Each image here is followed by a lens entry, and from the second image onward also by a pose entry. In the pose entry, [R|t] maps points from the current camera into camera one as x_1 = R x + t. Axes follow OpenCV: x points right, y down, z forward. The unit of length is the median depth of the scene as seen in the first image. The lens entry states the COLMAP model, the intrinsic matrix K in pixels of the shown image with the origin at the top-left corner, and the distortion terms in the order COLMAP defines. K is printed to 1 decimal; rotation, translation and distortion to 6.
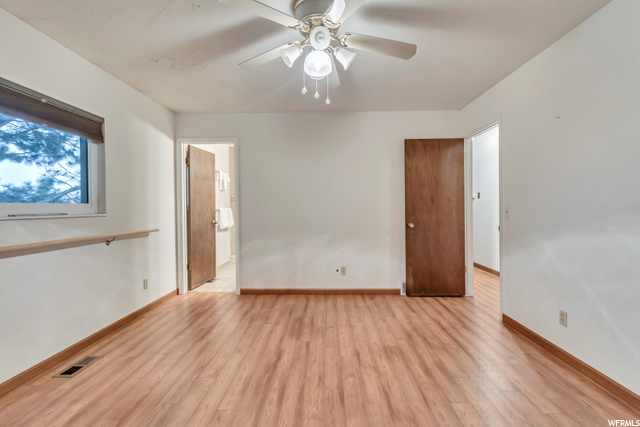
lens RADIAL K [[288.8, 0, 319.9], [0, 288.8, 212.1], [0, 0, 1]] dist [0.003314, 0.000339]
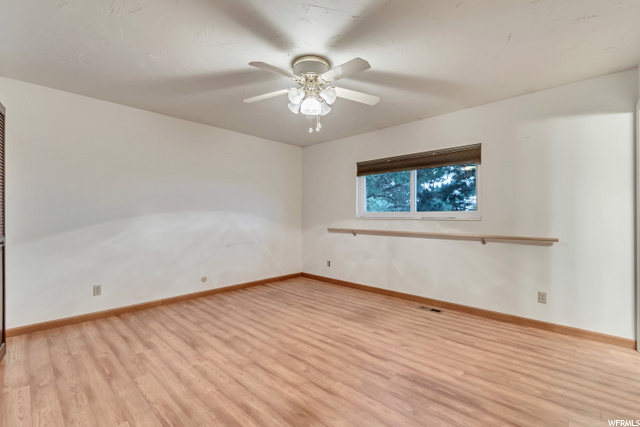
lens RADIAL K [[288.8, 0, 320.2], [0, 288.8, 213.1], [0, 0, 1]] dist [0.003314, 0.000339]
pose [[-0.675903, 0.001012, -0.736990, 0.797048], [-0.008768, 0.999917, 0.009414, -0.027737], [0.736938, 0.012825, -0.675839, 1.620199]]
